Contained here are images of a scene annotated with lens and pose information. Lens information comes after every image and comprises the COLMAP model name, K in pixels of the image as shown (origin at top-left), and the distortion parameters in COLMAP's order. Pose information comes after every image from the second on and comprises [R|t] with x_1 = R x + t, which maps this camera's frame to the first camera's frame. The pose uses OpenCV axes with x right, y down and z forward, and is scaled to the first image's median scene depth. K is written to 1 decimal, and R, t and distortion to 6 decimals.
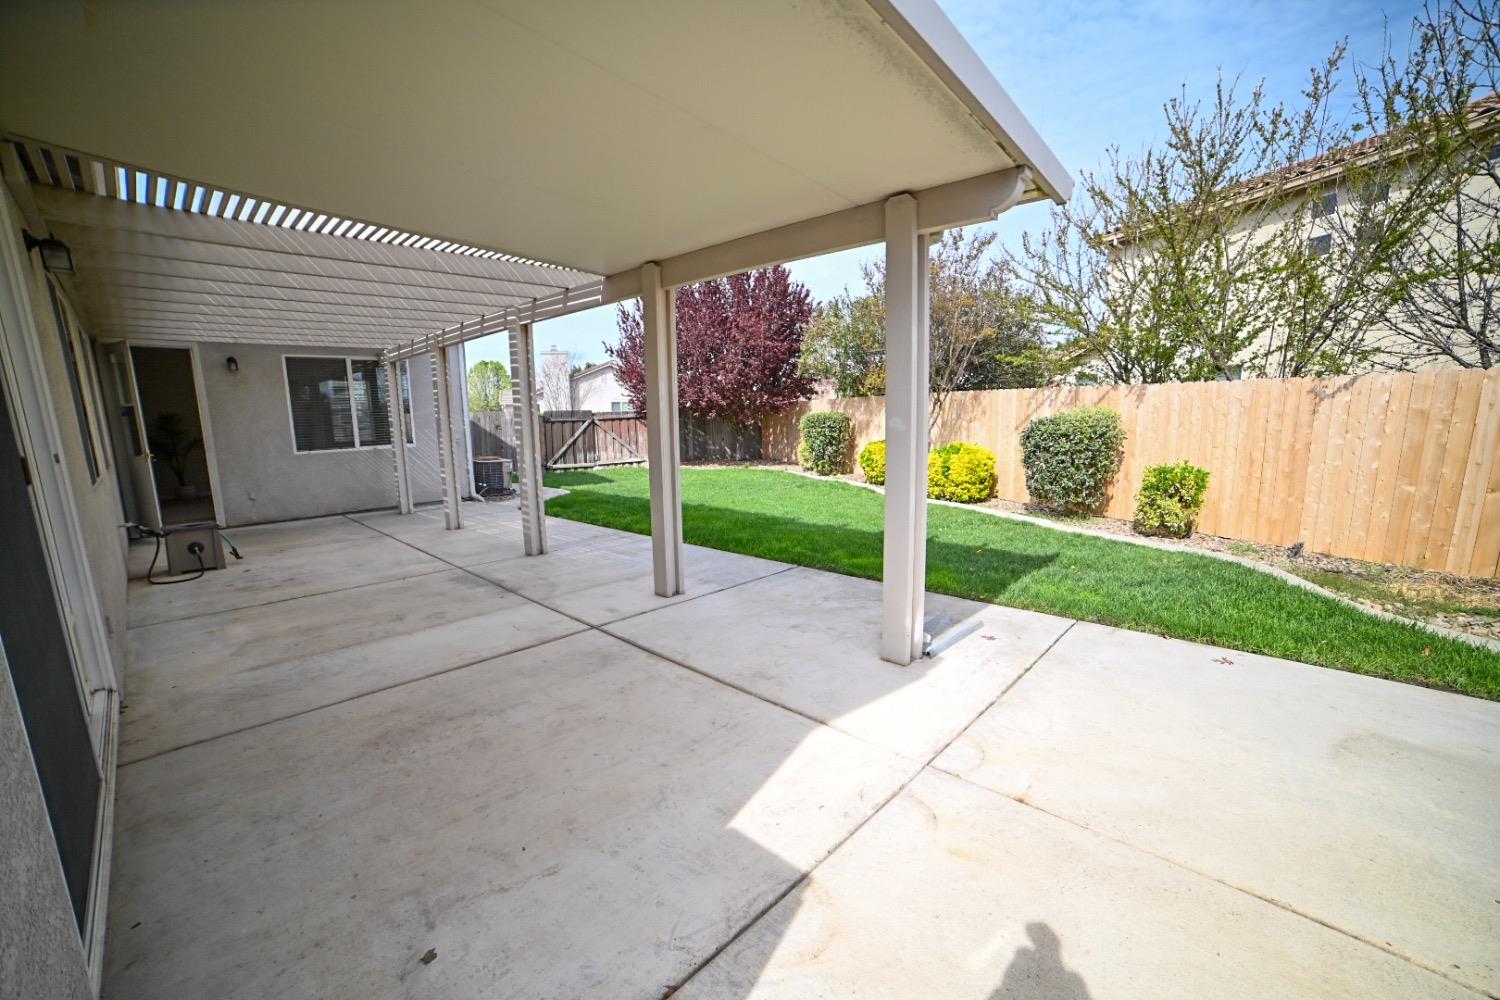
lens RADIAL K [[608.8, 0, 763.2], [0, 608.8, 512.0], [0, 0, 1]] dist [-0.106082, 0.036341]
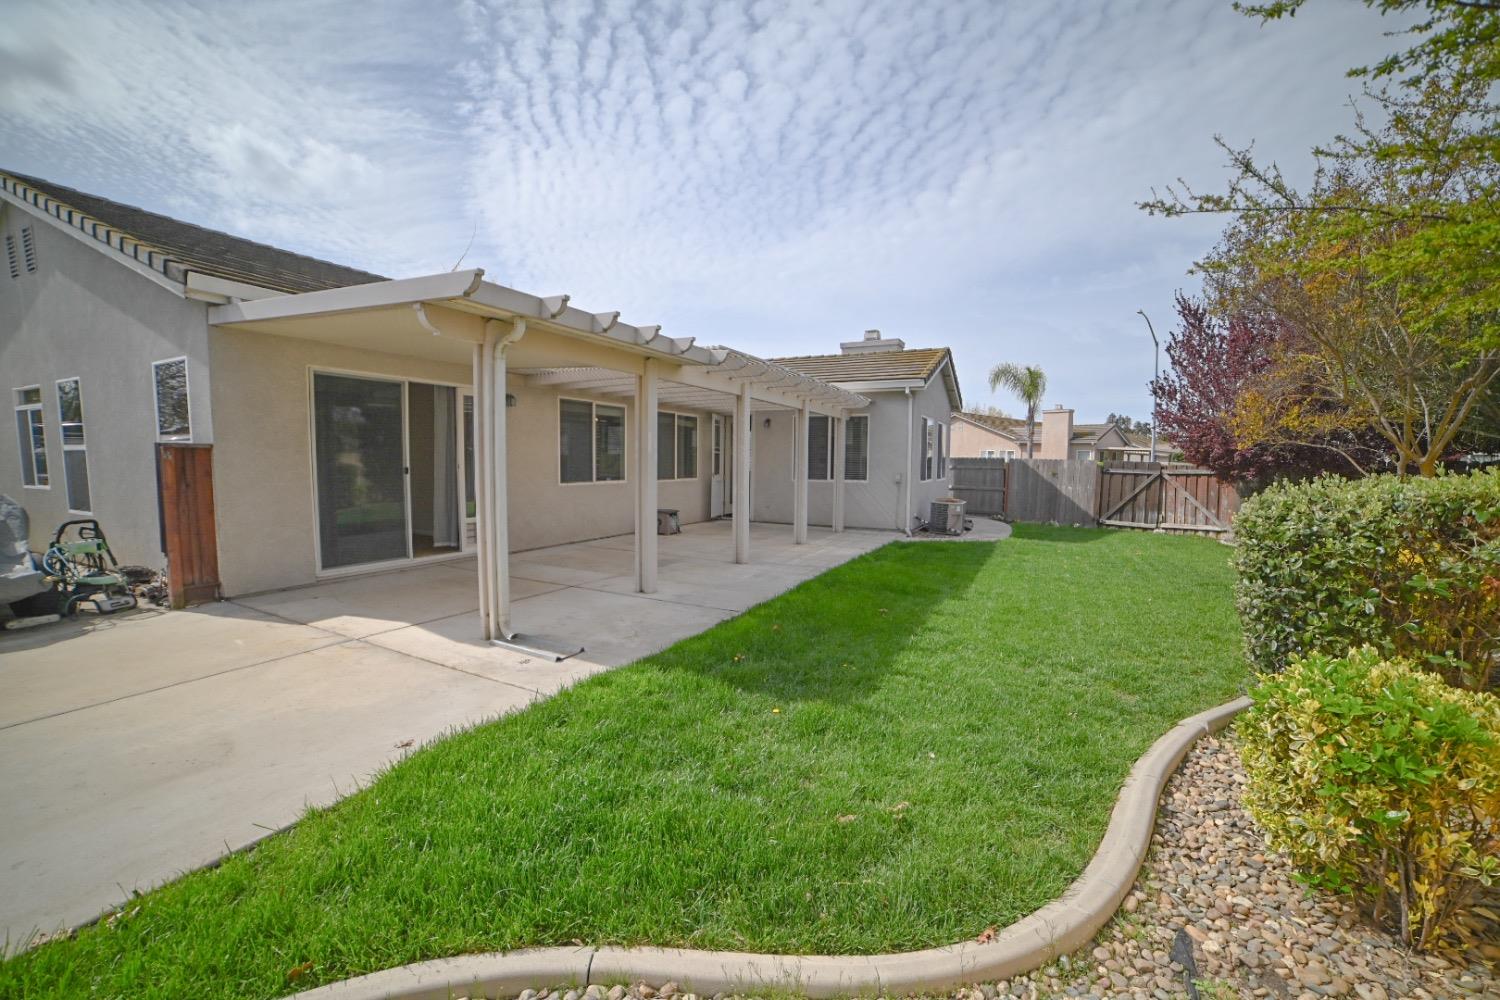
lens RADIAL K [[608.8, 0, 763.2], [0, 608.8, 512.0], [0, 0, 1]] dist [-0.106082, 0.036341]
pose [[0.287387, 0.103430, -0.952214, 0.354058], [-0.174173, 0.983221, 0.054231, -0.048054], [0.941845, 0.150265, 0.300579, 0.236404]]
